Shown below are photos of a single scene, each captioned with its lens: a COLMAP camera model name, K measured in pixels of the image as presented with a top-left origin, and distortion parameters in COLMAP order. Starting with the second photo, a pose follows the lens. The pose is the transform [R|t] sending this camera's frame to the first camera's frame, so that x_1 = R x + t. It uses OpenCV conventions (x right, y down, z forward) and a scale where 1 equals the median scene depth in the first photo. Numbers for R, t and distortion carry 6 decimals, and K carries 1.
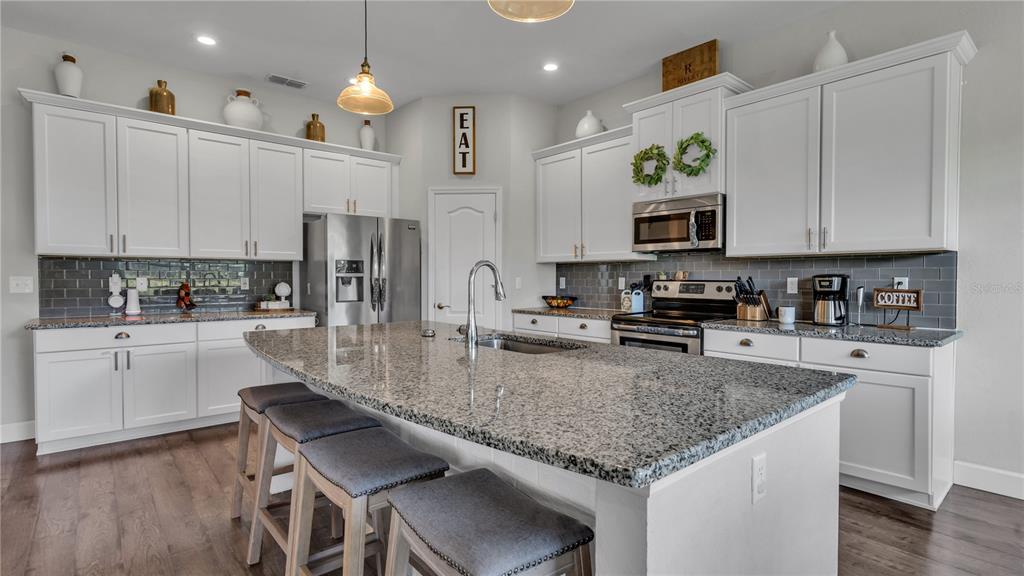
lens RADIAL K [[488.1, 0, 513.5], [0, 488.1, 284.7], [0, 0, 1]] dist [-0.000857, -0.000296]
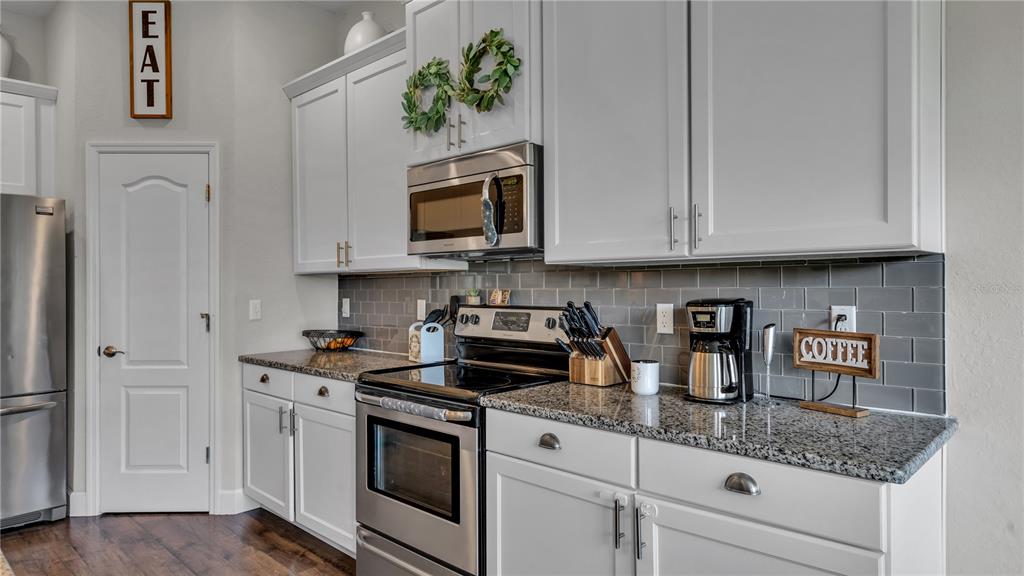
lens RADIAL K [[612.8, 0, 512.0], [0, 612.8, 288.0], [0, 0, 1]] dist [-0.000783, 0.000475]
pose [[0.995494, -0.004650, 0.094708, 0.329530], [0.006108, 0.999867, -0.015110, -0.021458], [-0.094625, 0.015620, 0.995390, 0.338276]]
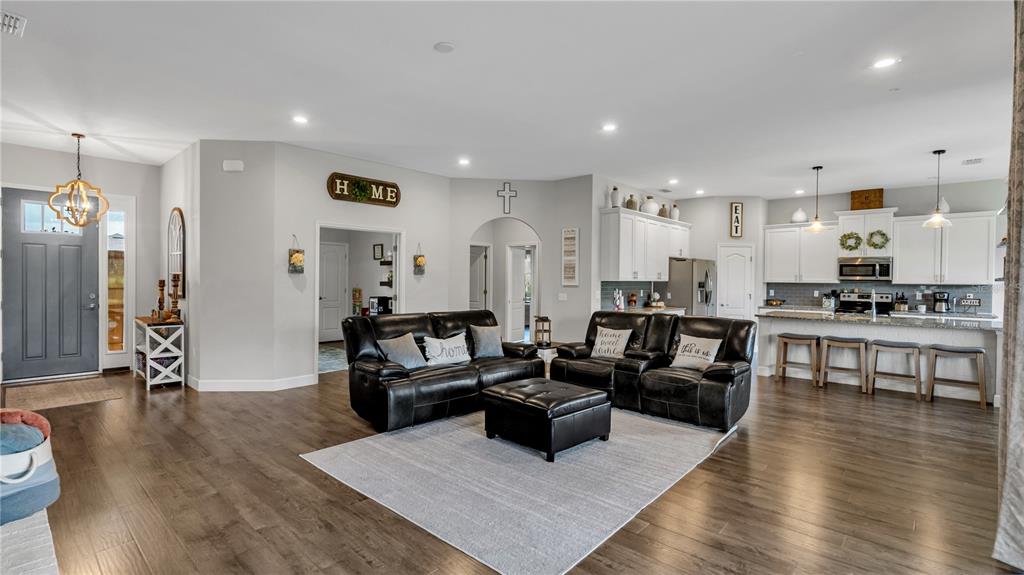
lens RADIAL K [[468.2, 0, 507.6], [0, 468.2, 284.0], [0, 0, 1]] dist [-0.001860, -0.000341]
pose [[0.993054, 0.006171, 0.117494, -1.626662], [-0.005911, 0.999979, -0.002562, -0.038389], [-0.117507, 0.001849, 0.993070, -0.991934]]
